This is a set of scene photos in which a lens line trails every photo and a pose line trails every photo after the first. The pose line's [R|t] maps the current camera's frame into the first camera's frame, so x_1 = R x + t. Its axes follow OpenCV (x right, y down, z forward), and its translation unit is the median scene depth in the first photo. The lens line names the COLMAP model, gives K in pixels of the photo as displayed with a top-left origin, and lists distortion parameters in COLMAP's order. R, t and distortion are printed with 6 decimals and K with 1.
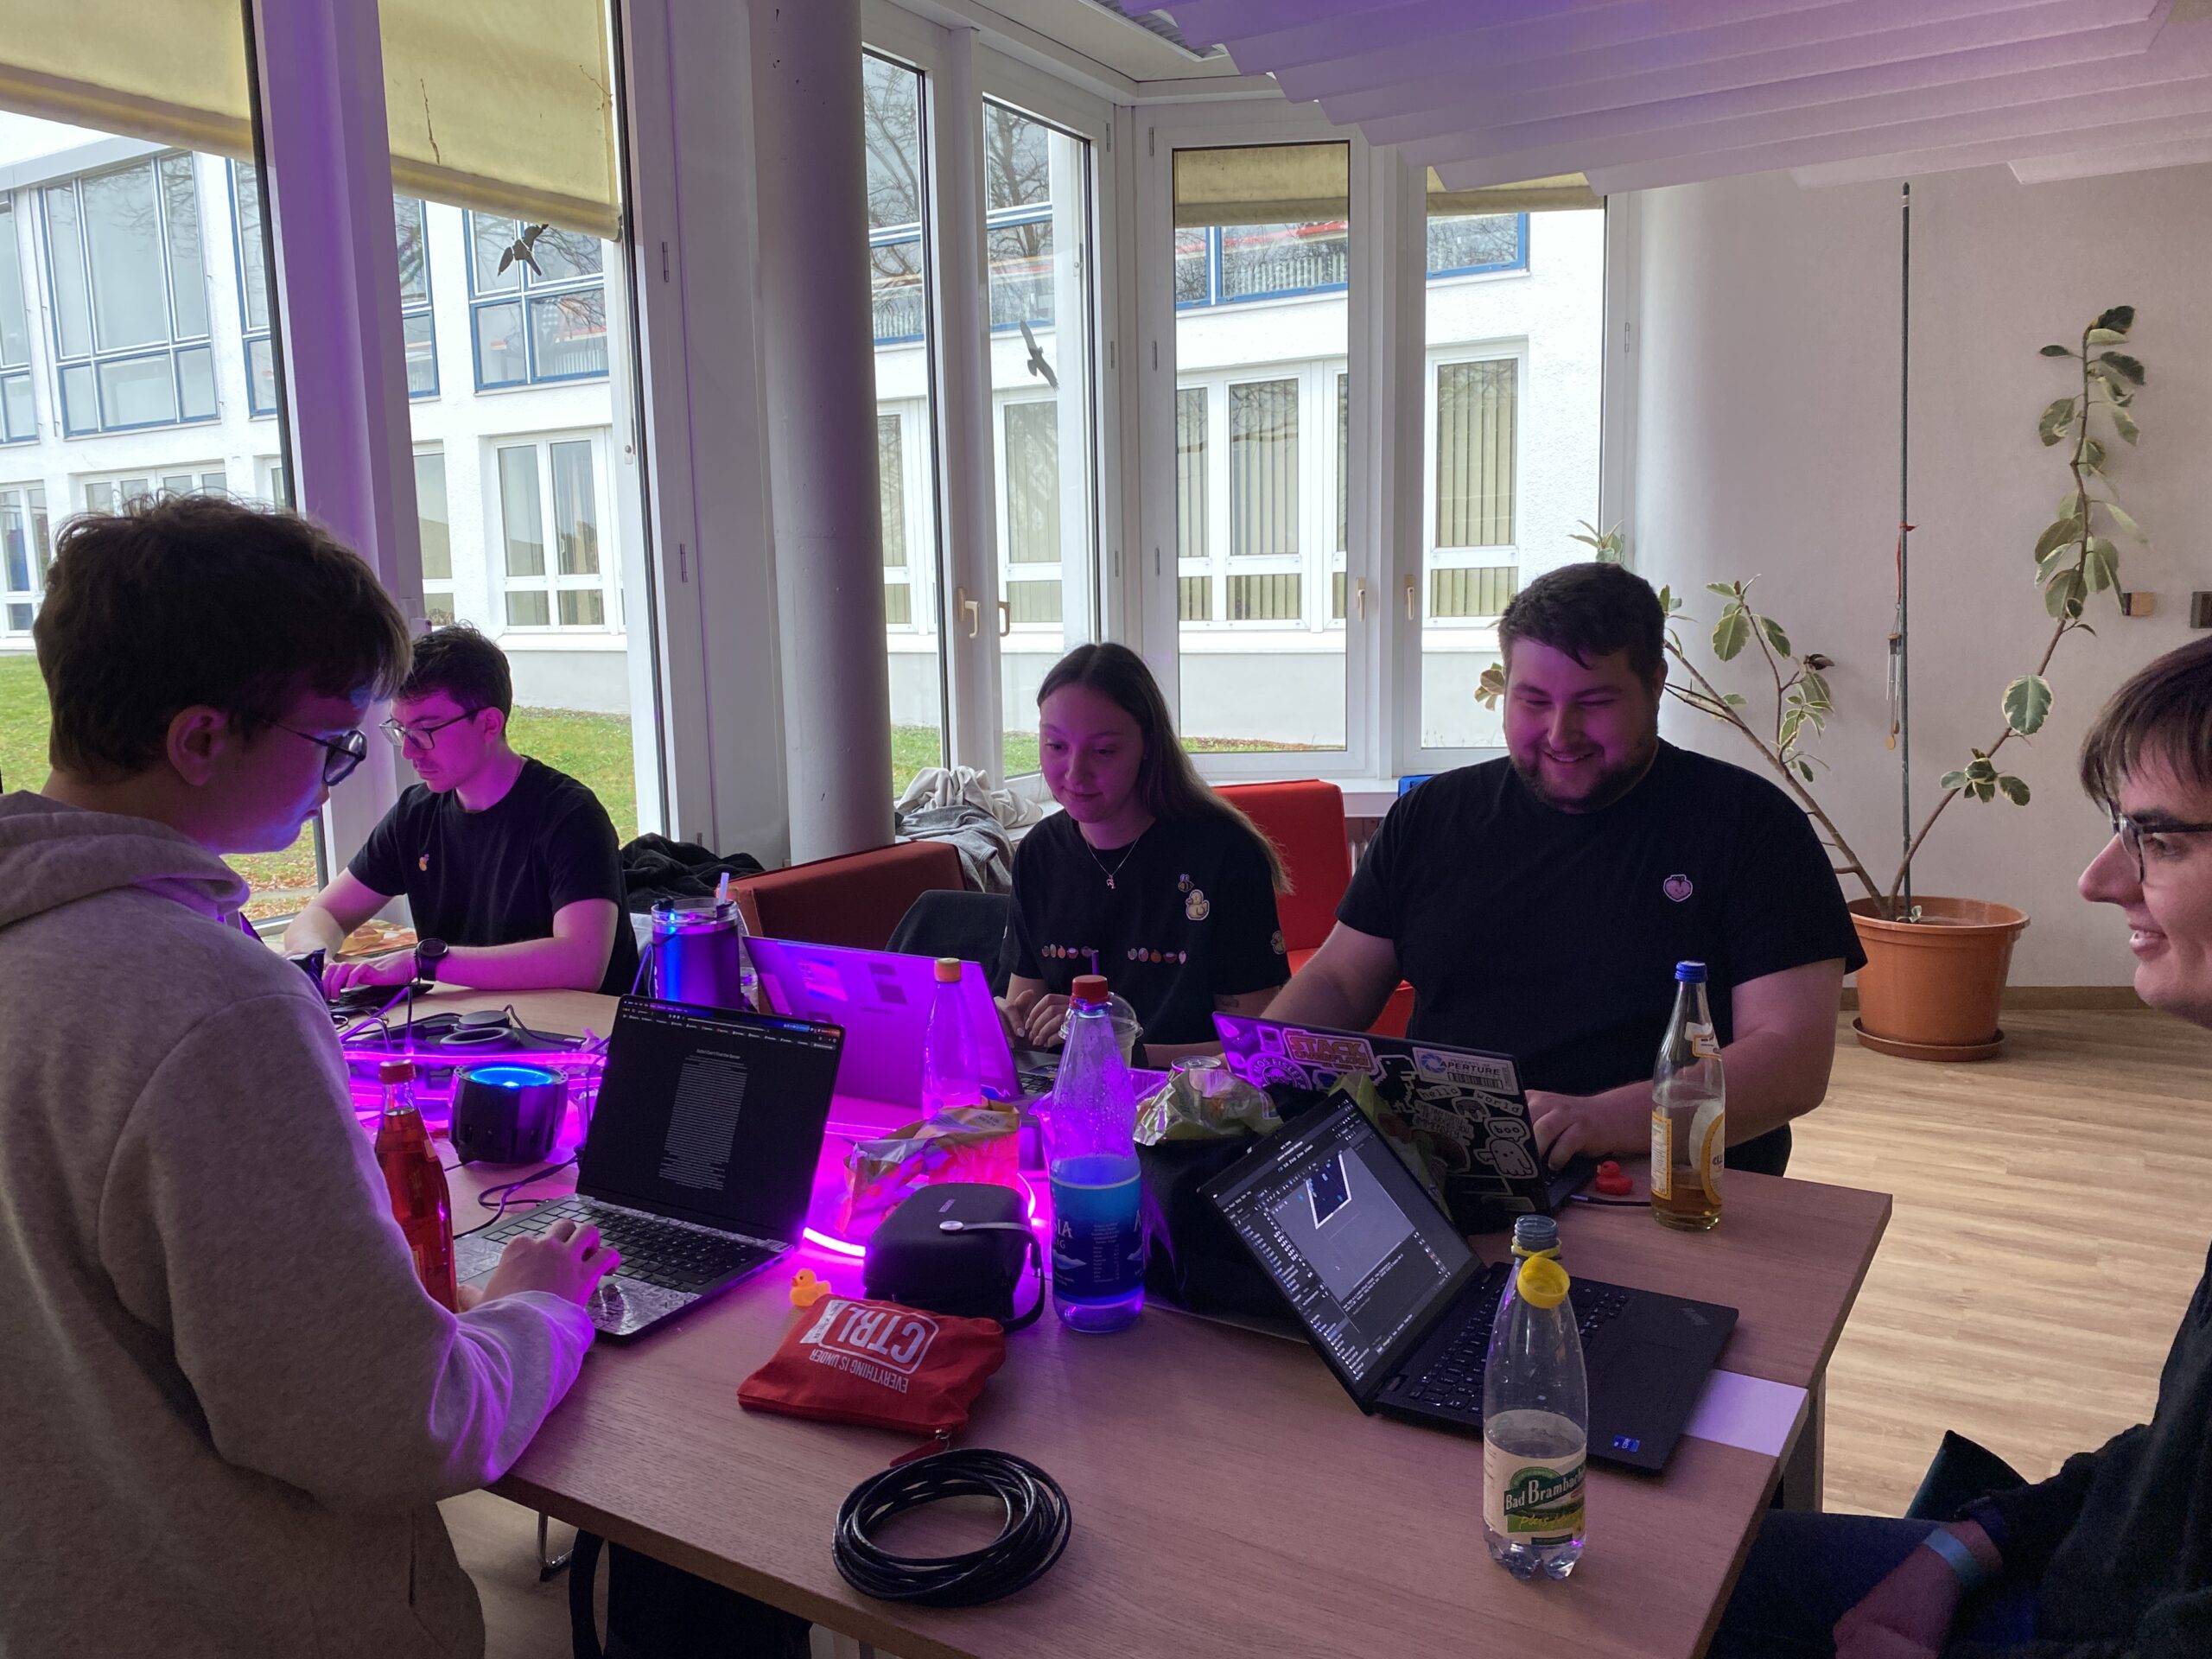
lens RADIAL K [[1668.9, 0, 1116.8], [0, 1668.9, 834.0], [0, 0, 1]] dist [0.075968, -0.119970]
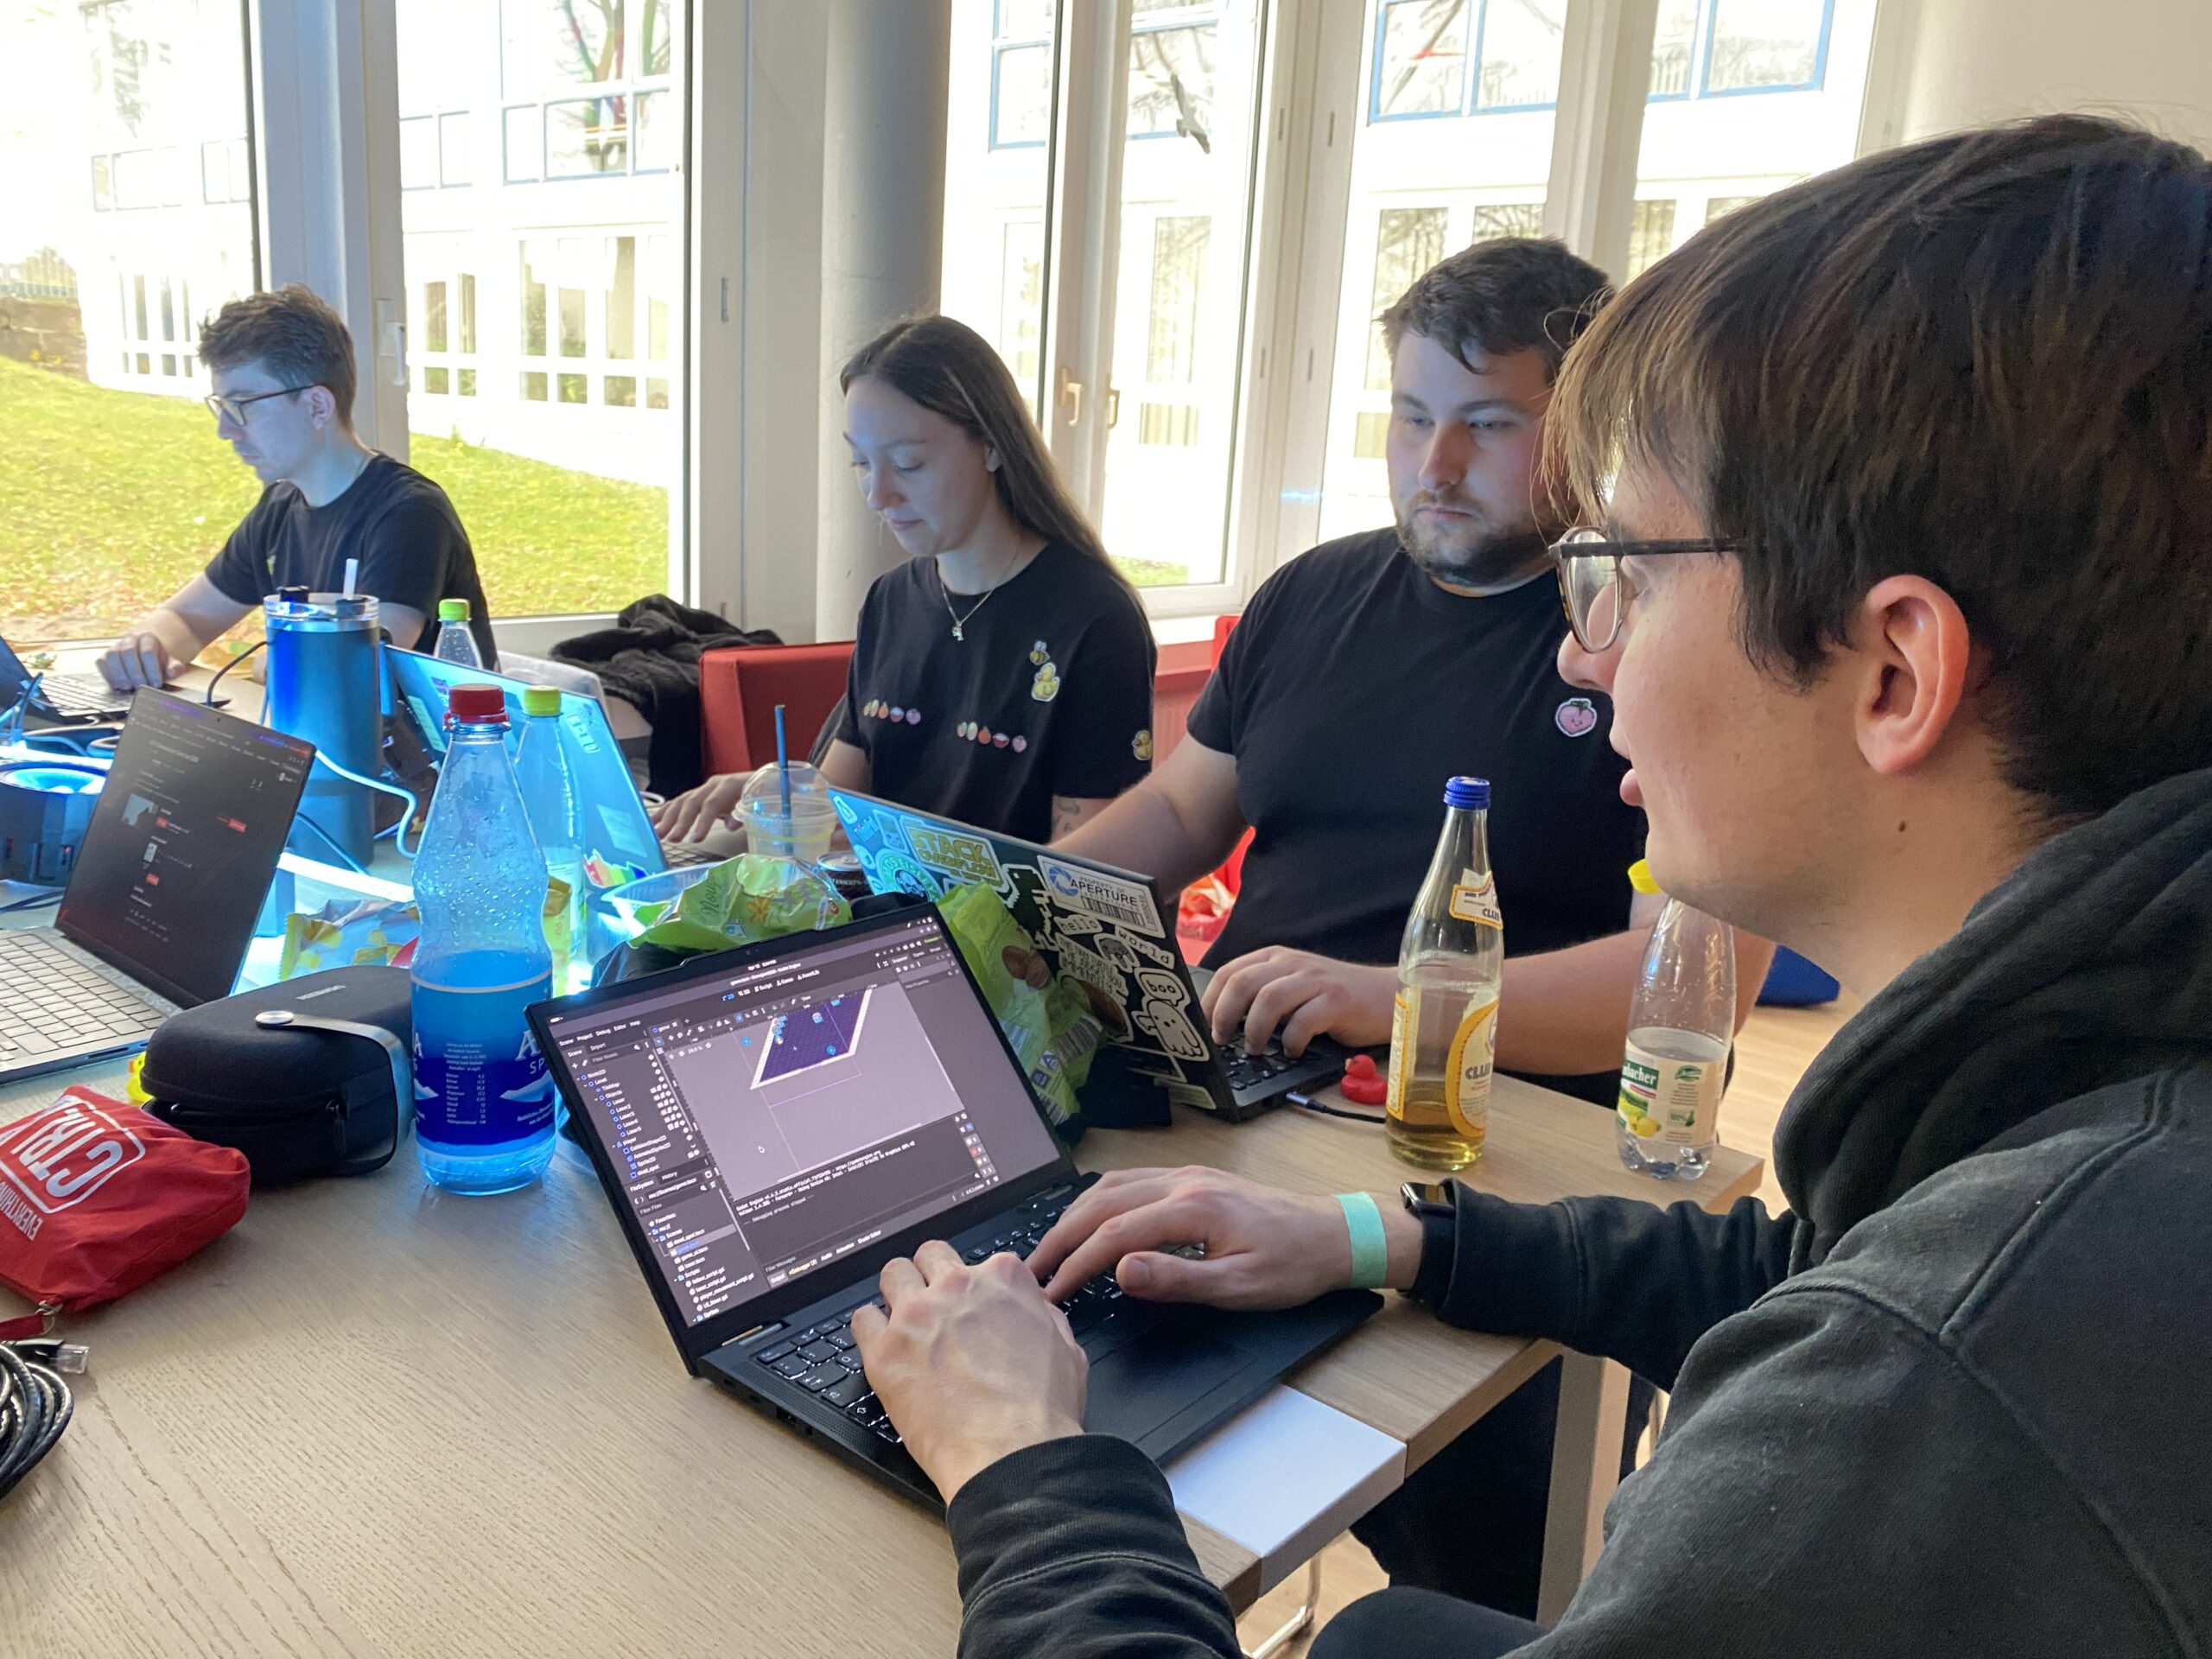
lens RADIAL K [[1678.4, 0, 1106.0], [0, 1678.4, 829.5], [0, 0, 1]] dist [0.085449, -0.169541]
pose [[0.985074, 0.111206, -0.131389, 0.234323], [-0.099420, 0.990680, 0.093111, 0.039212], [0.140519, -0.078658, 0.986948, 0.253224]]
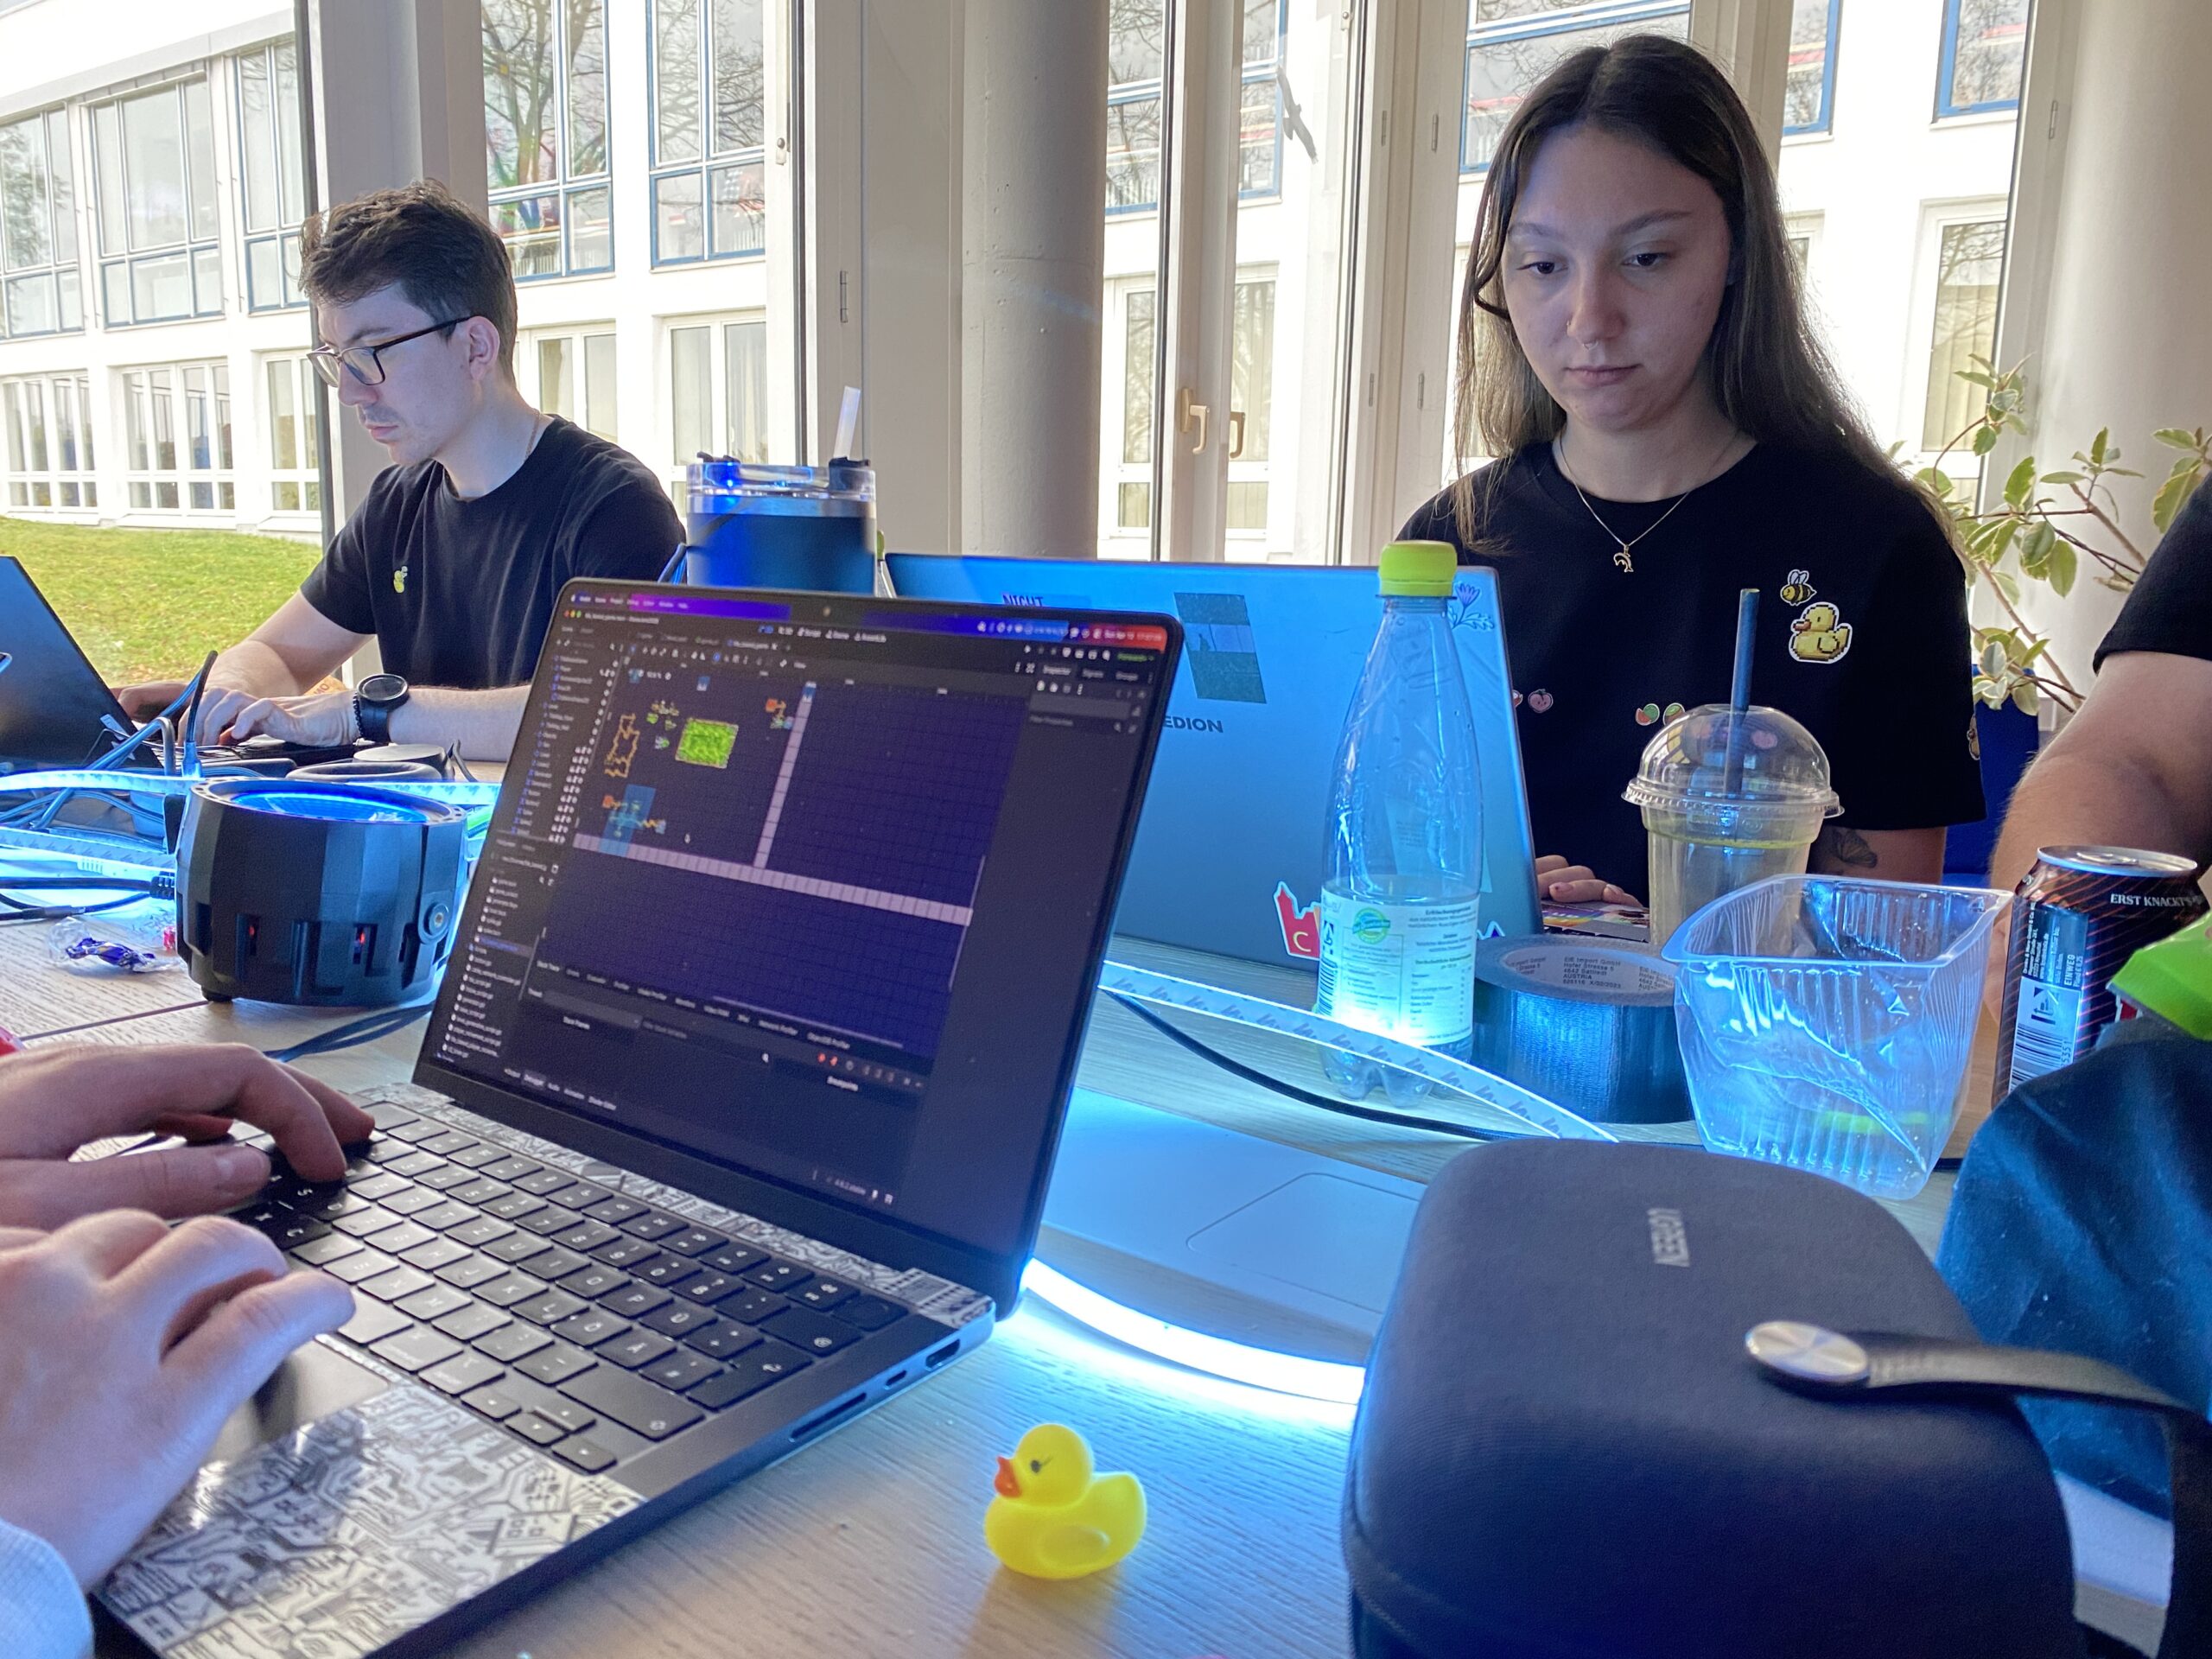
lens RADIAL K [[1713.7, 0, 1106.0], [0, 1713.7, 829.5], [0, 0, 1]] dist [0.065925, -0.142175]
pose [[0.993349, 0.059449, -0.098611, -0.117508], [-0.056824, 0.997956, 0.029225, 0.120397], [0.100147, -0.023427, 0.994697, 0.557921]]
